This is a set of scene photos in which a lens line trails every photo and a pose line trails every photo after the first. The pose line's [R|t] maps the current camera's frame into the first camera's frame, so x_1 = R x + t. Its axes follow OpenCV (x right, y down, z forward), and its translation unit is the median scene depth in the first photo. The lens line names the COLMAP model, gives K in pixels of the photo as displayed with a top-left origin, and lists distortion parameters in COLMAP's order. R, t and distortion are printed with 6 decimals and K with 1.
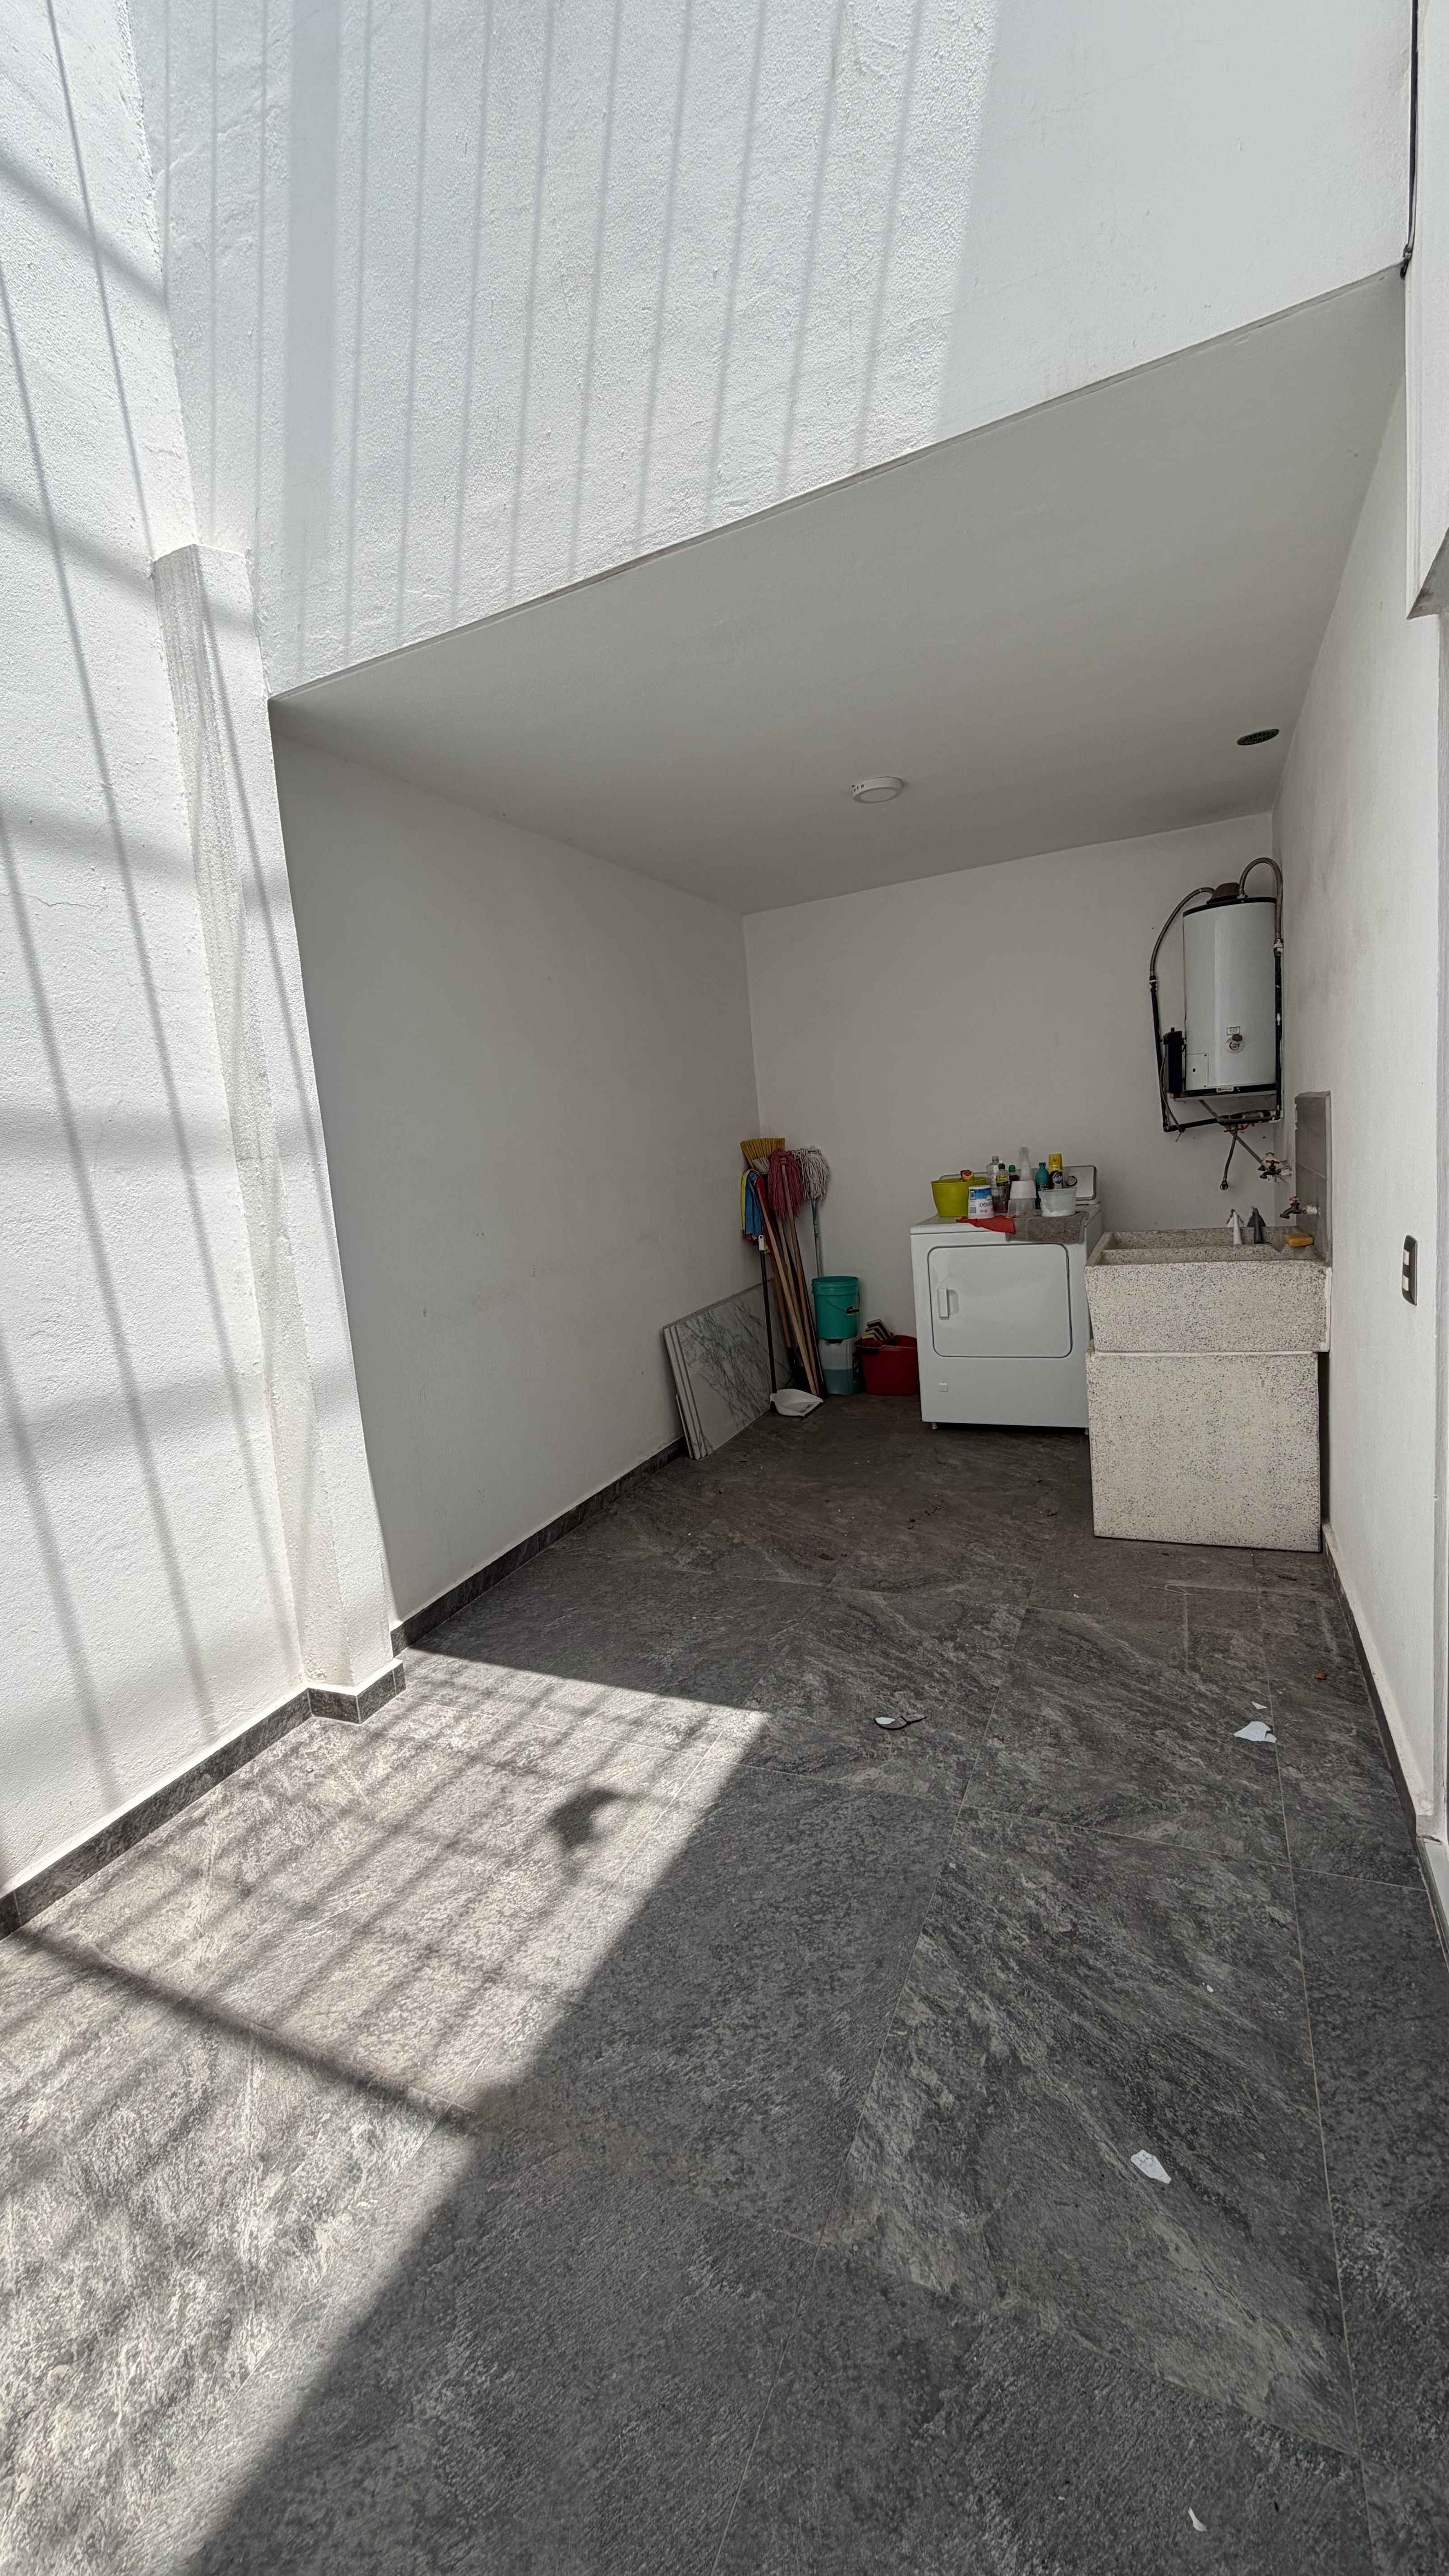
lens RADIAL K [[1025.8, 0, 736.1], [0, 1025.8, 1286.3], [0, 0, 1]] dist [0.000303, -0.000070]
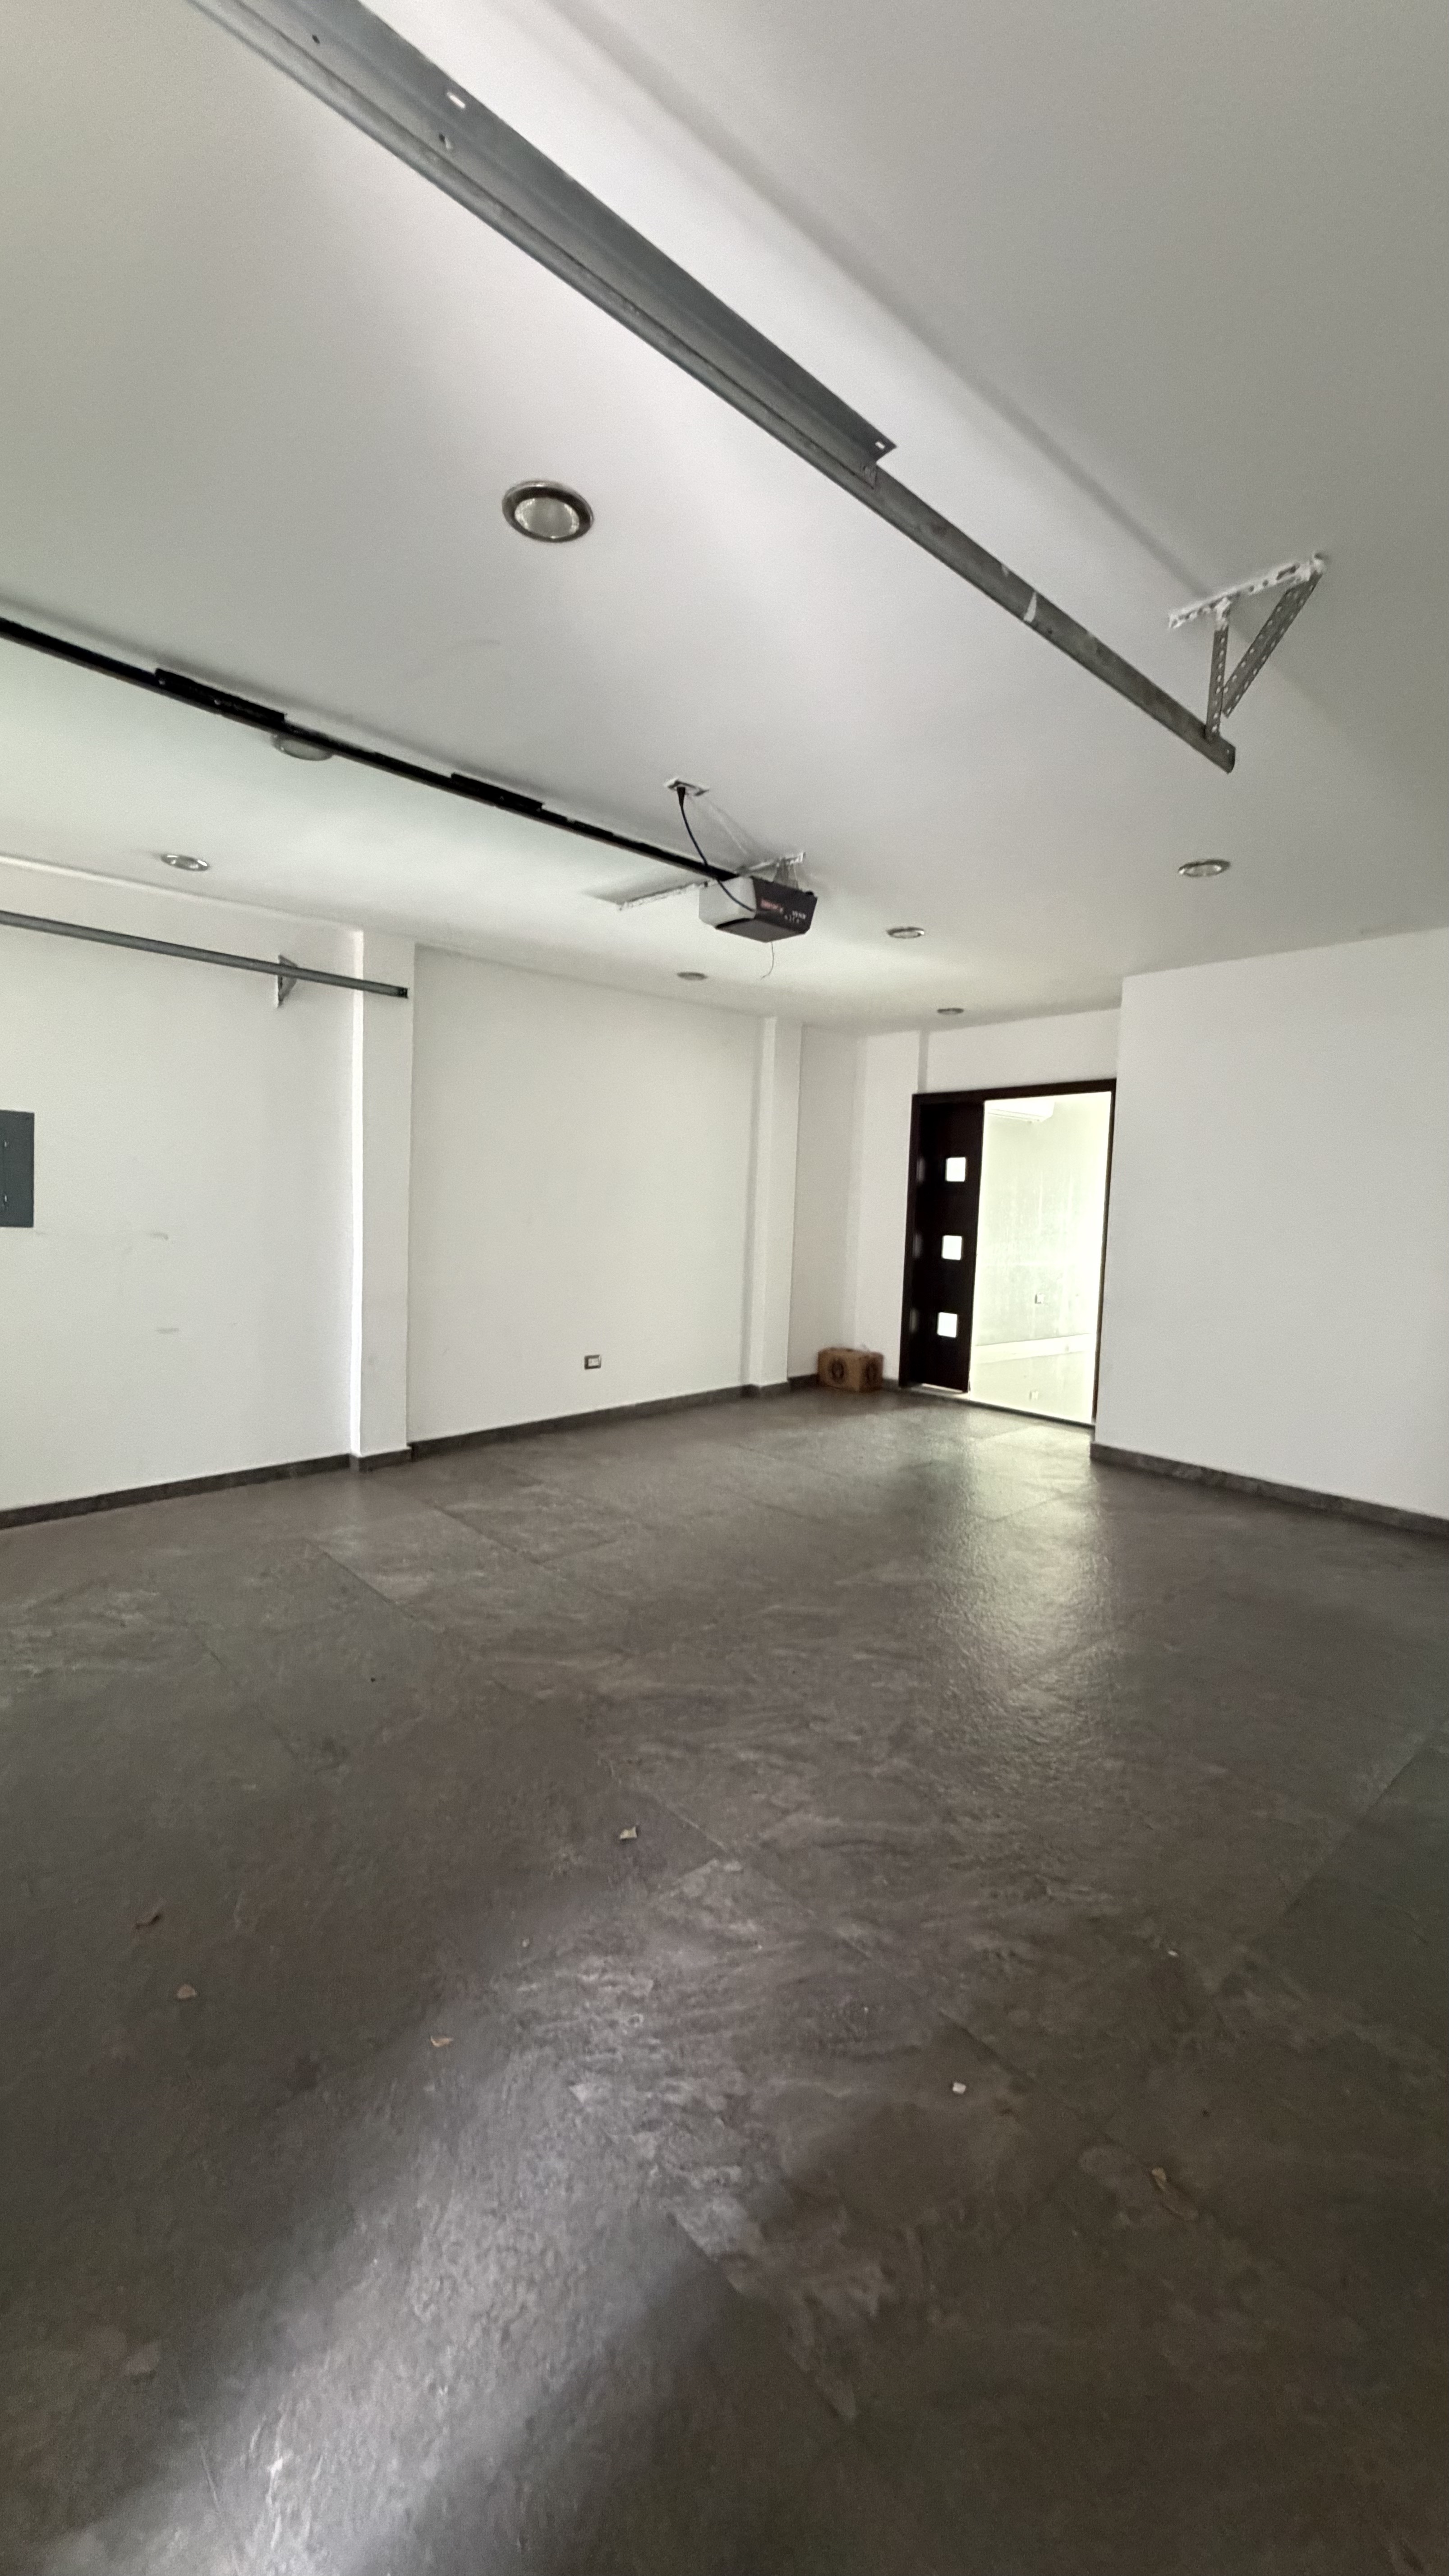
lens RADIAL K [[1025.8, 0, 727.8], [0, 1025.8, 1295.4], [0, 0, 1]] dist [0.000303, -0.000070]
pose [[0.399961, -0.002862, 0.916528, -0.681370], [0.084182, 0.995883, -0.033627, -0.054235], [-0.912658, 0.090605, 0.398555, 0.466142]]
